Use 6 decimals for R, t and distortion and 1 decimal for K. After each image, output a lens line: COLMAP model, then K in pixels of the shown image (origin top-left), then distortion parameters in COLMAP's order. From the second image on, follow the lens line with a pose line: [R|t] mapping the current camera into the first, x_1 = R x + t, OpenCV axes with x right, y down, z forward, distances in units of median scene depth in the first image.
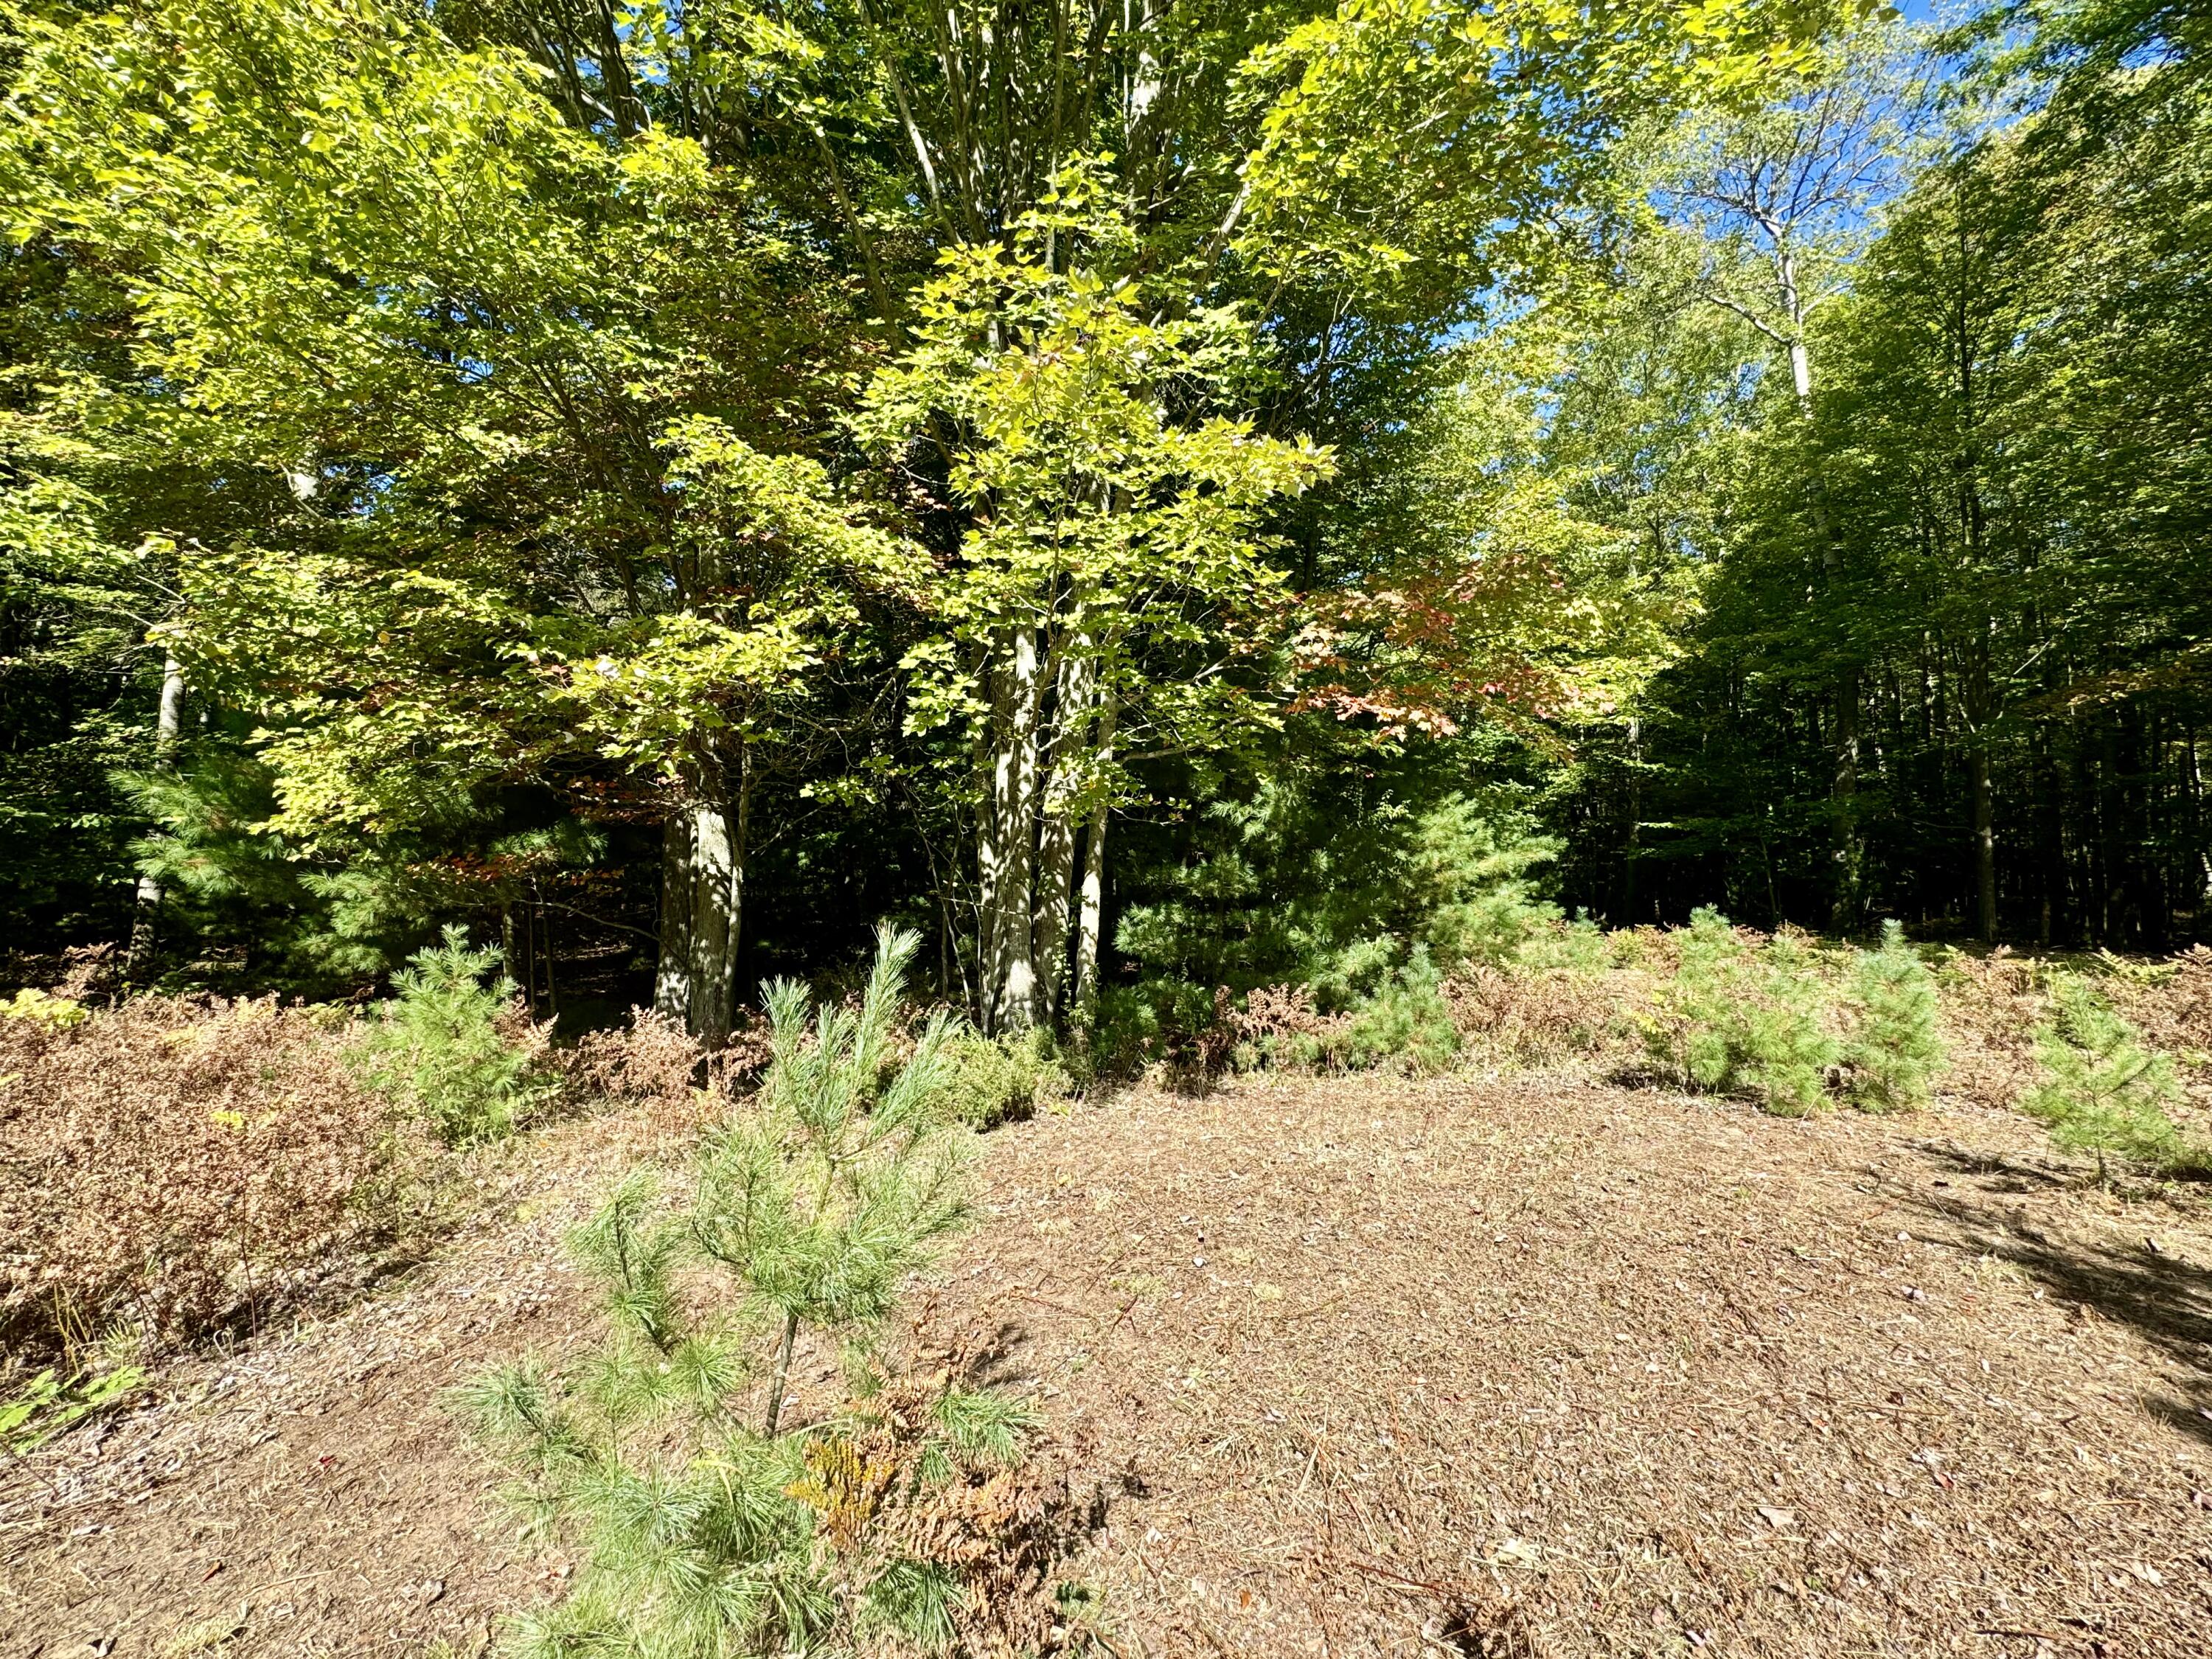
lens RADIAL K [[889.1, 0, 1108.4], [0, 889.1, 829.1], [0, 0, 1]] dist [-0.001107, -0.000104]
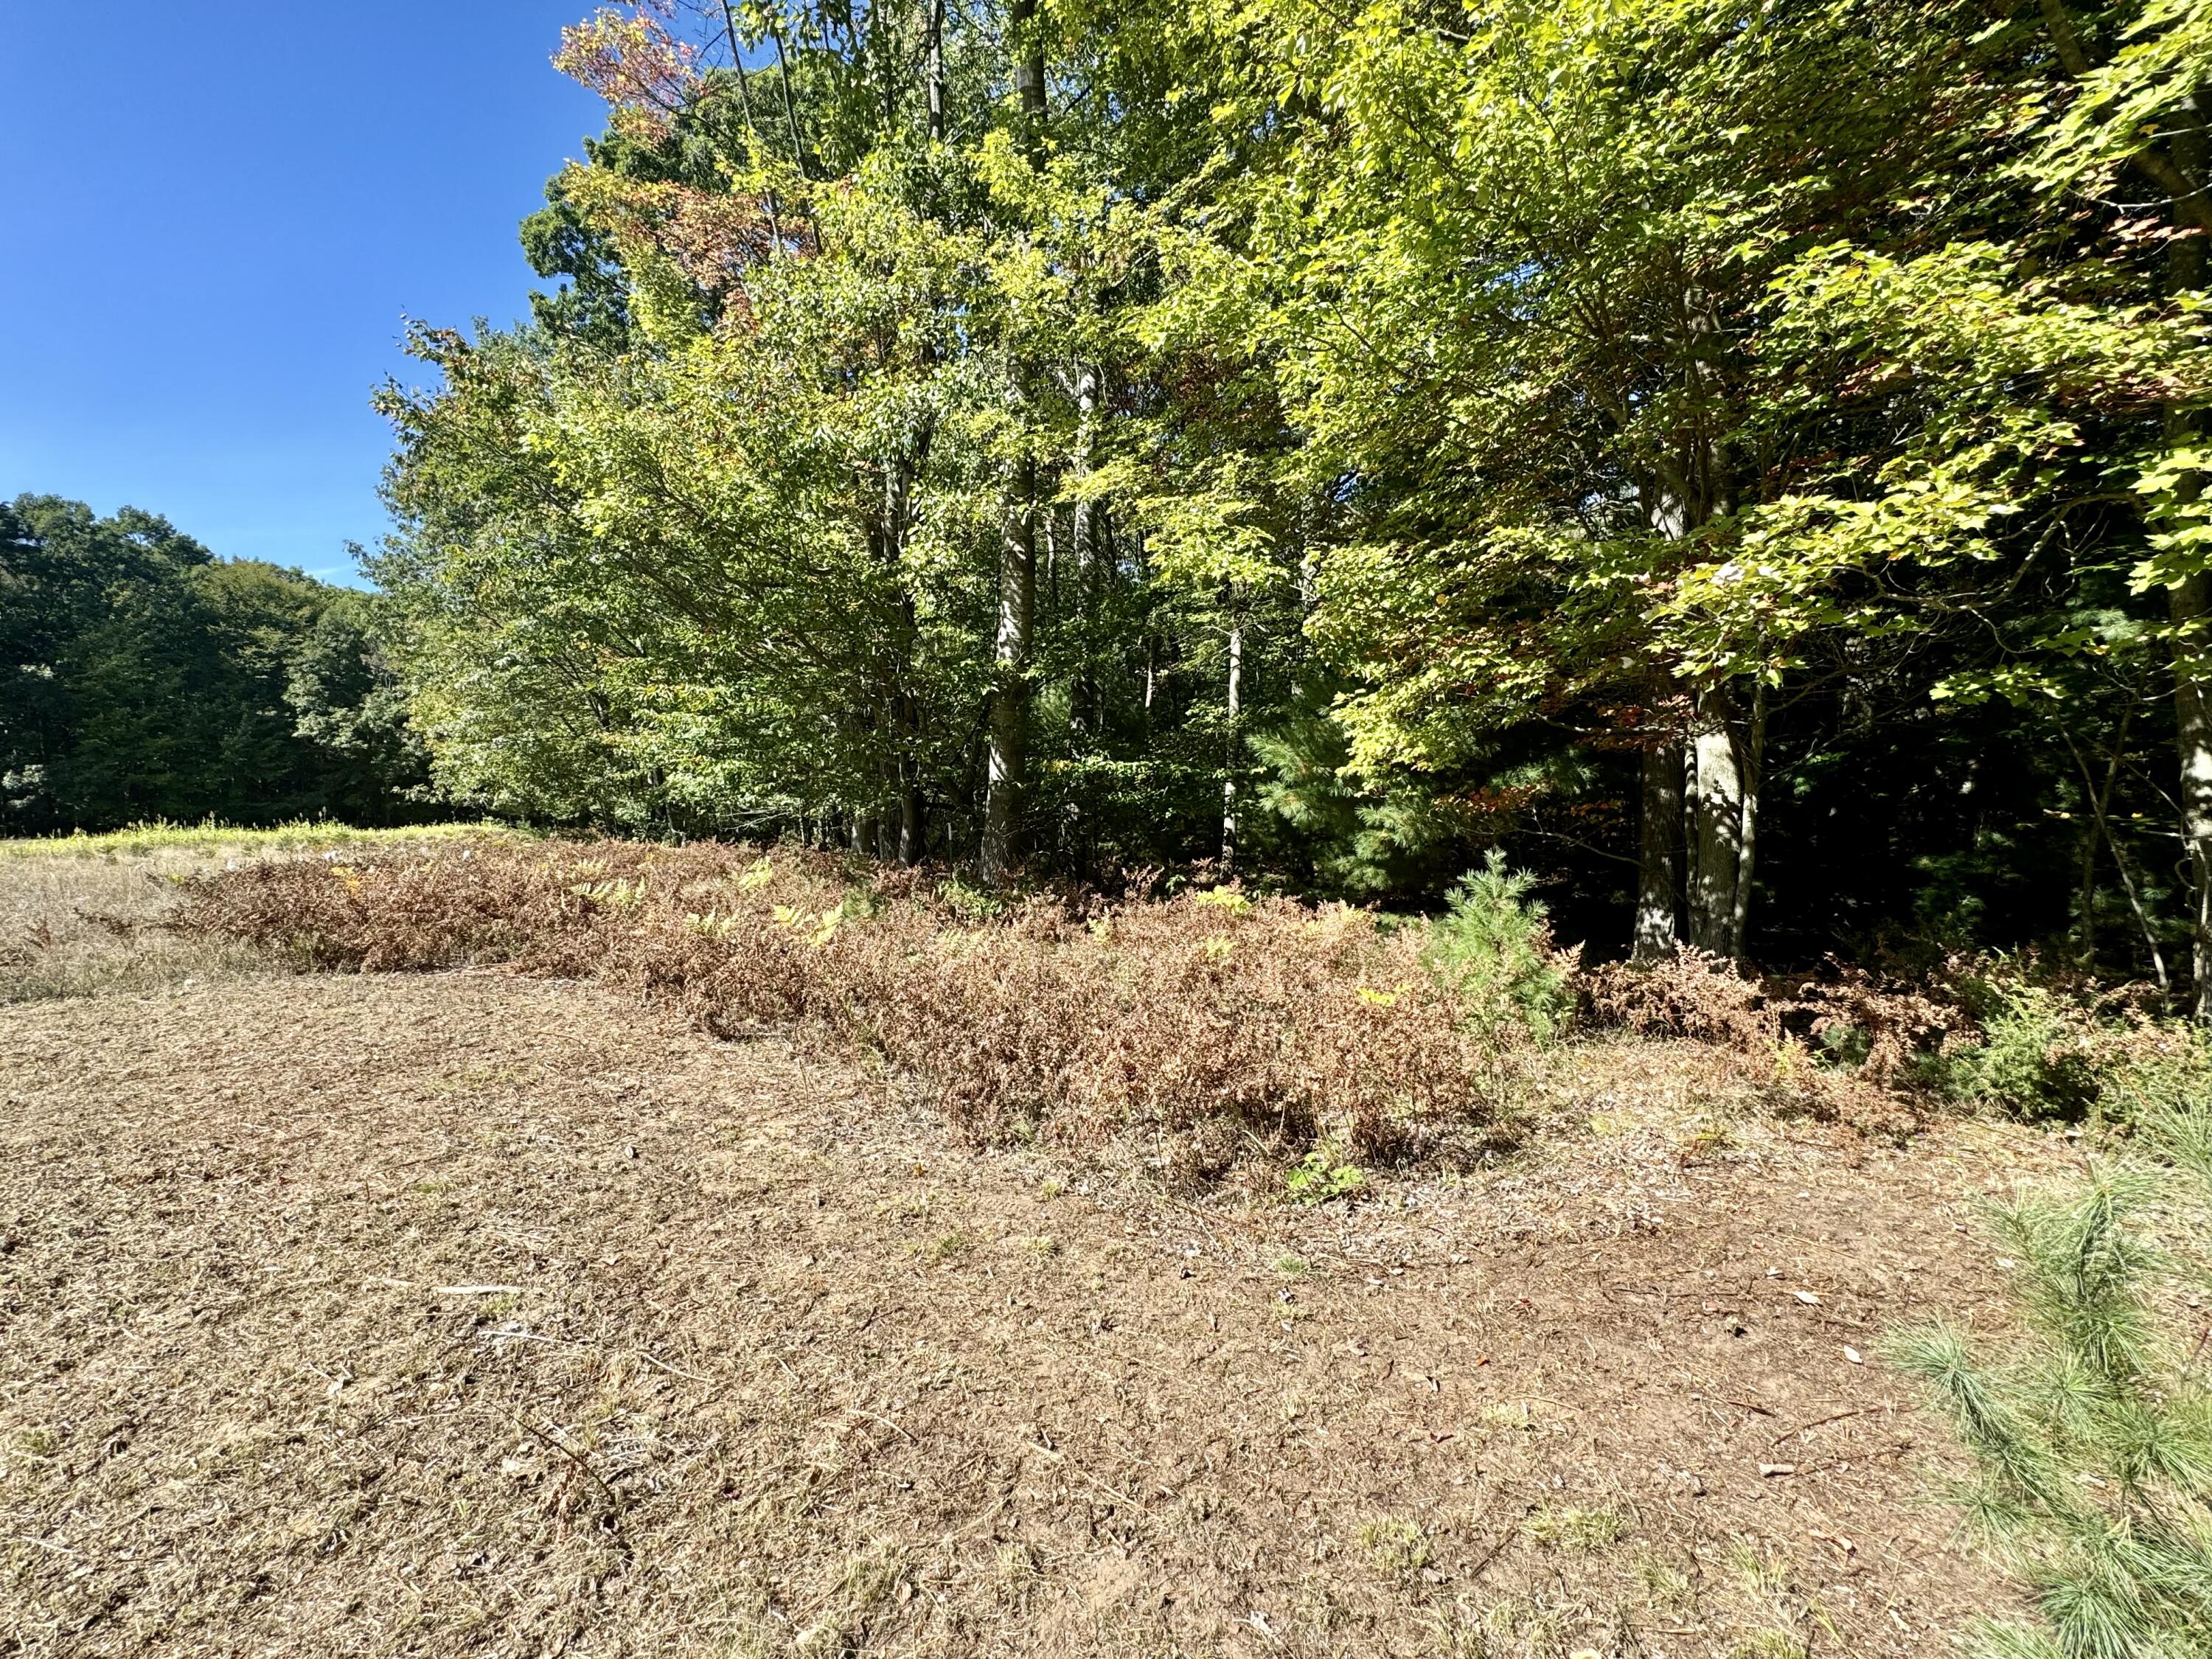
lens RADIAL K [[889.1, 0, 1110.5], [0, 889.1, 826.9], [0, 0, 1]] dist [-0.001107, -0.000104]
pose [[0.612387, 0.006564, -0.790531, -0.153023], [0.047726, 0.997835, 0.045256, 0.005370], [0.789116, -0.065443, 0.610748, -0.051799]]
